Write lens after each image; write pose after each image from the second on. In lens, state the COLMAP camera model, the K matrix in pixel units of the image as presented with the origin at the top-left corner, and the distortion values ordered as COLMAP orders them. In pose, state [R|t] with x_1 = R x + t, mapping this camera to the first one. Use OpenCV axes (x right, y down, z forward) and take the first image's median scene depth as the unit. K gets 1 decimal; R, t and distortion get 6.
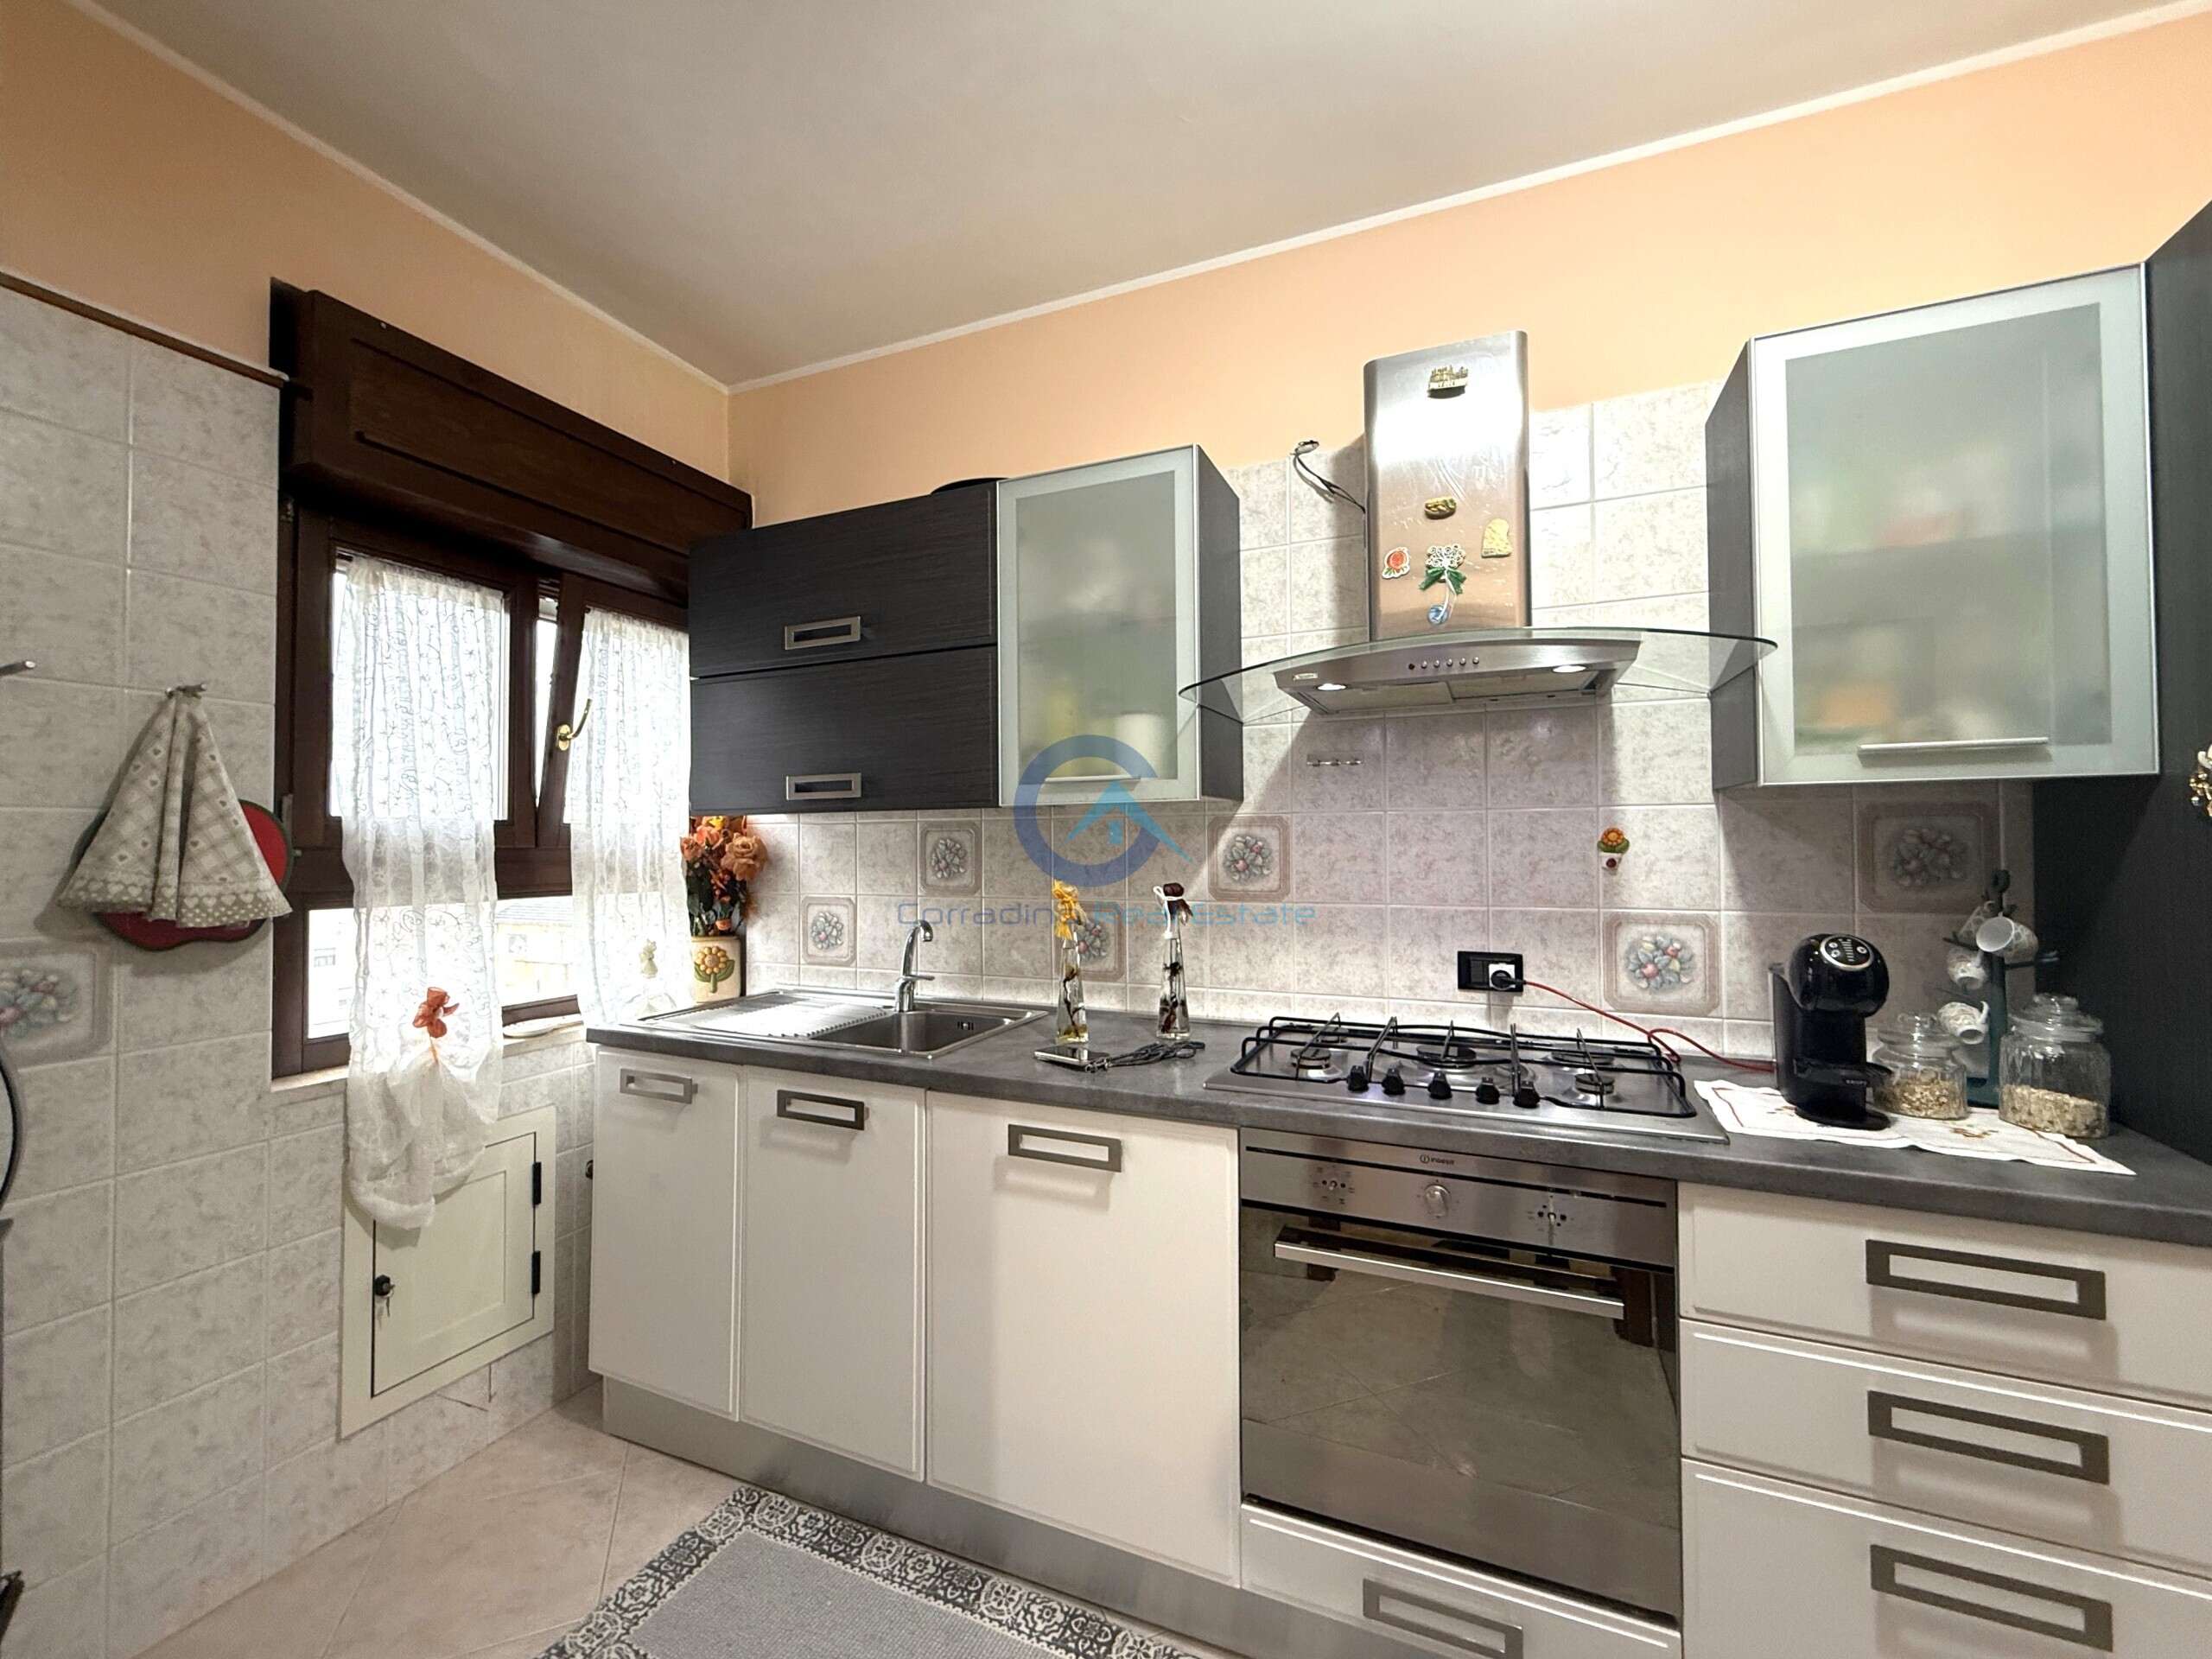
lens RADIAL K [[885.4, 0, 1106.0], [0, 885.4, 829.5], [0, 0, 1]] dist [-0.000677, 0.000307]
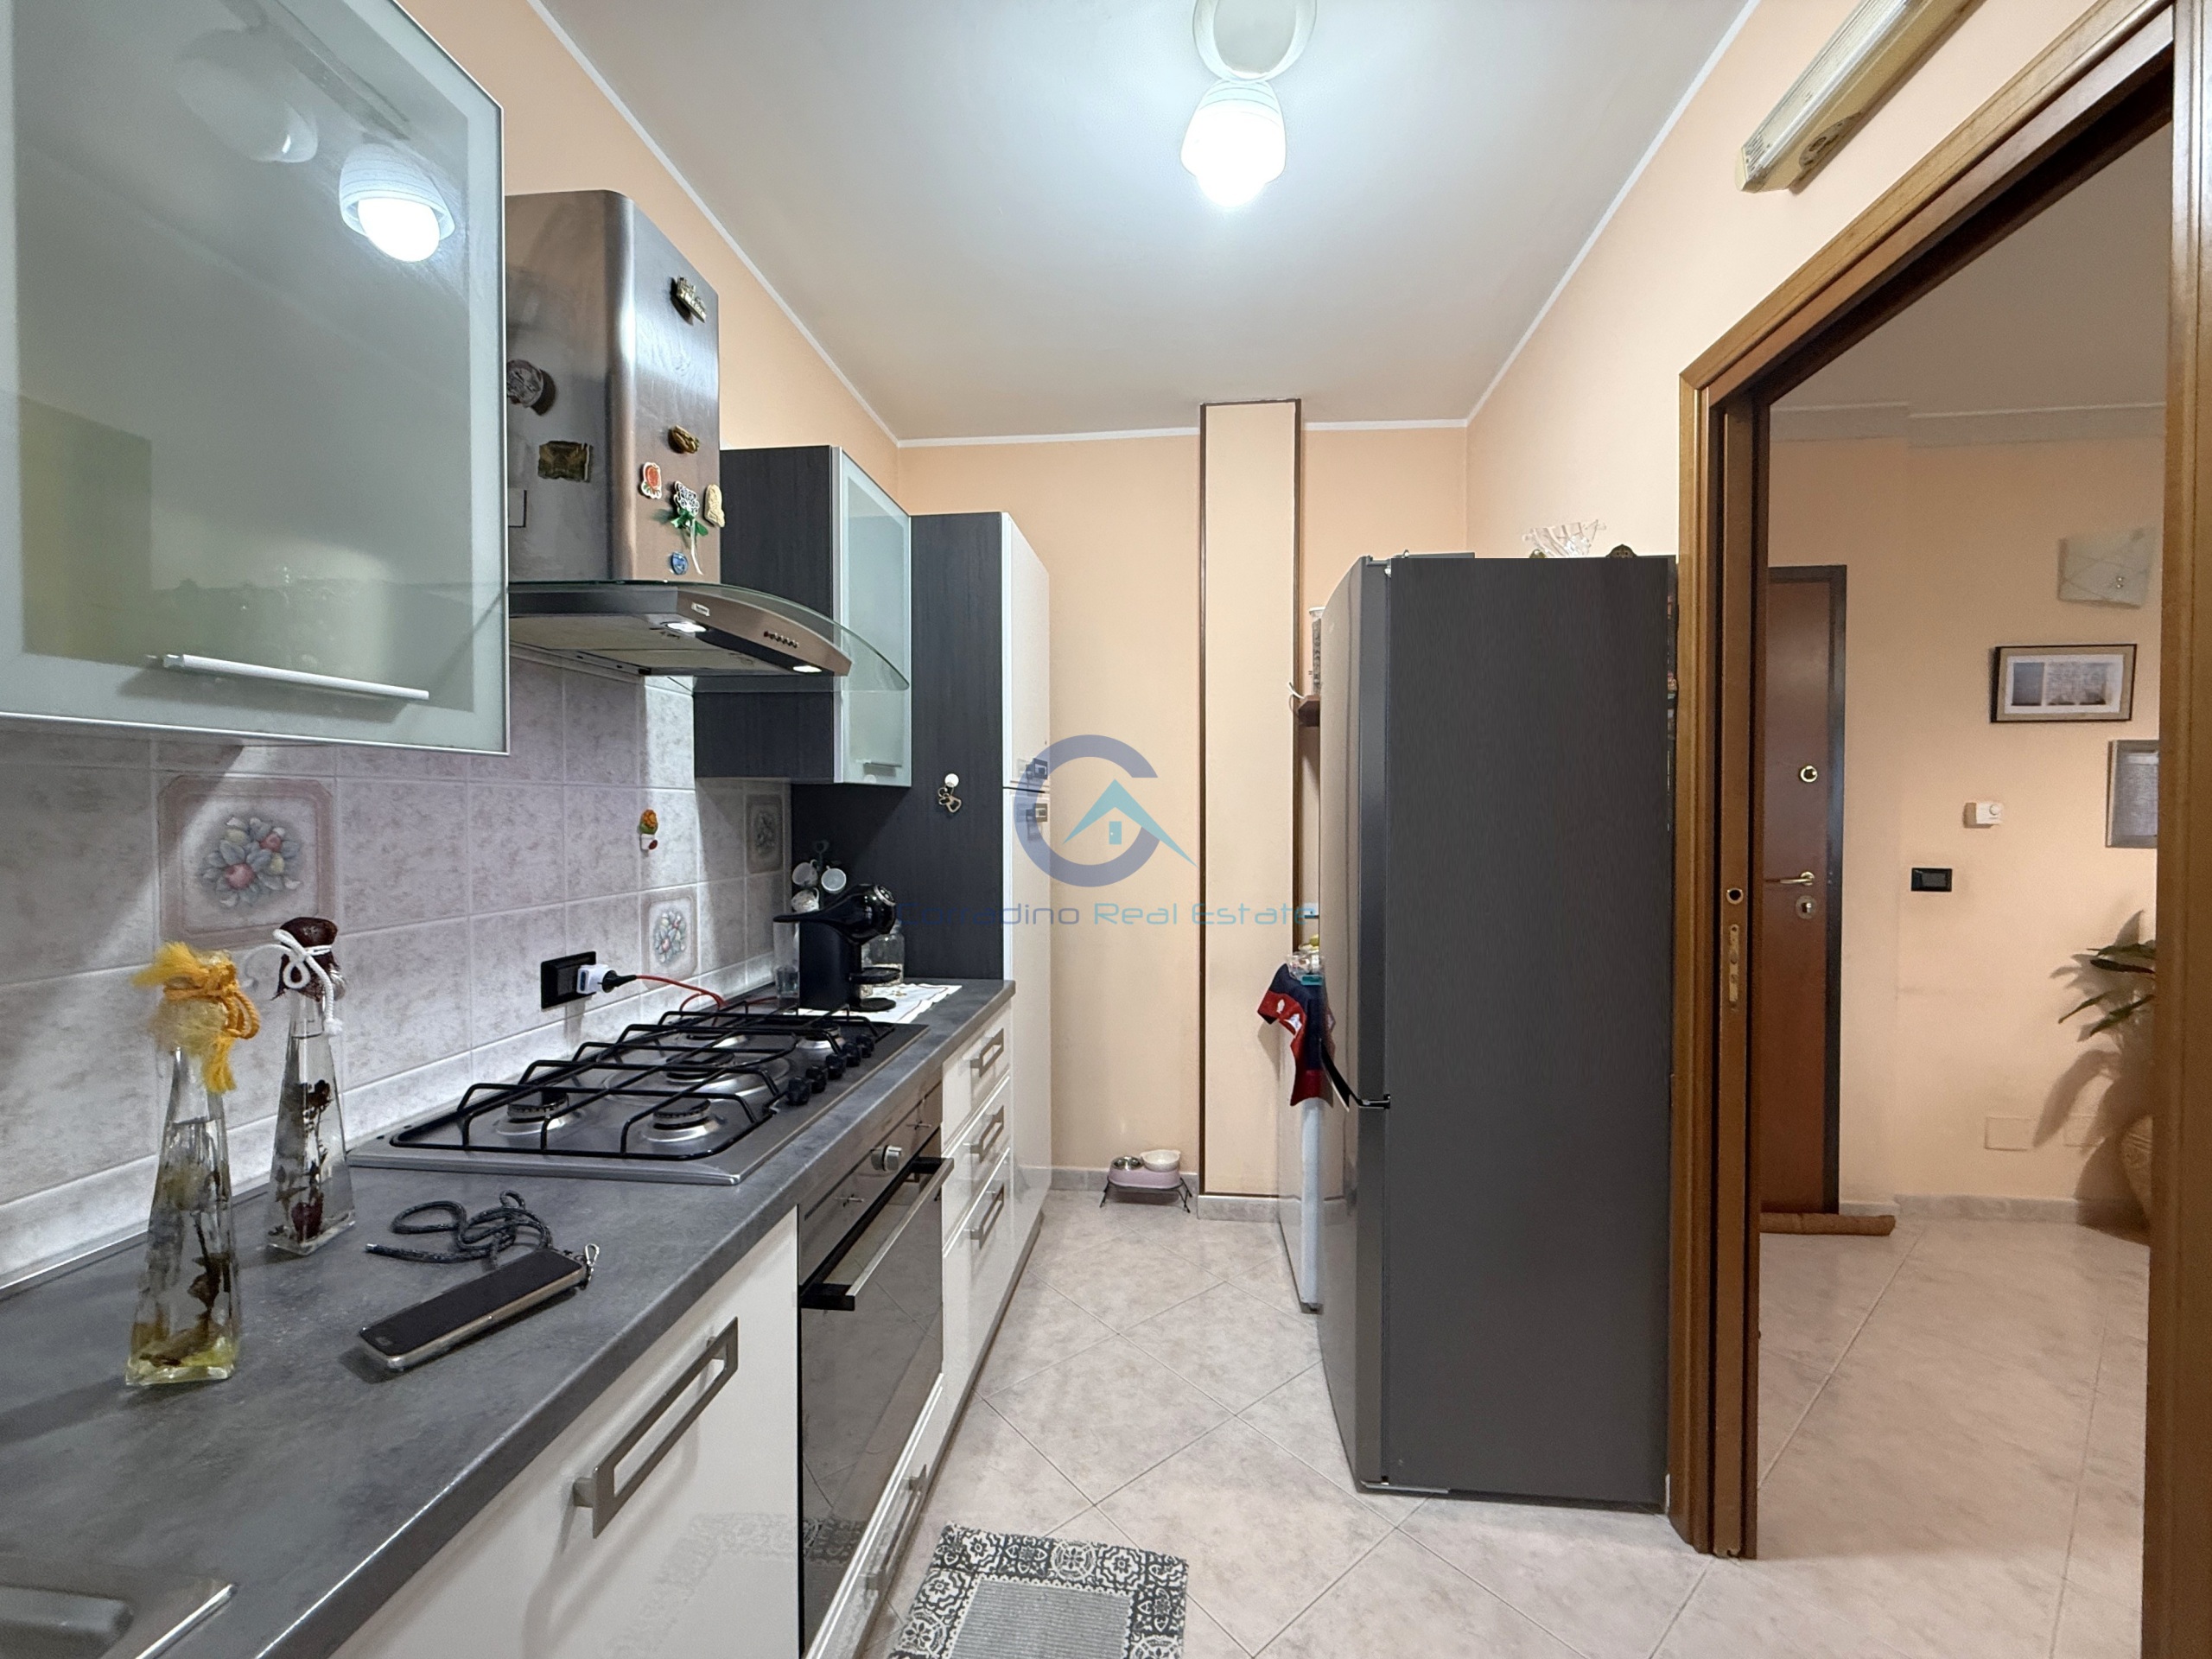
lens RADIAL K [[885.4, 0, 1106.0], [0, 885.4, 829.5], [0, 0, 1]] dist [-0.000677, 0.000307]
pose [[-0.294221, -0.011037, 0.955674, -0.496061], [-0.006899, 0.999932, 0.009424, 0.006850], [-0.955712, -0.003821, -0.294277, 0.726649]]
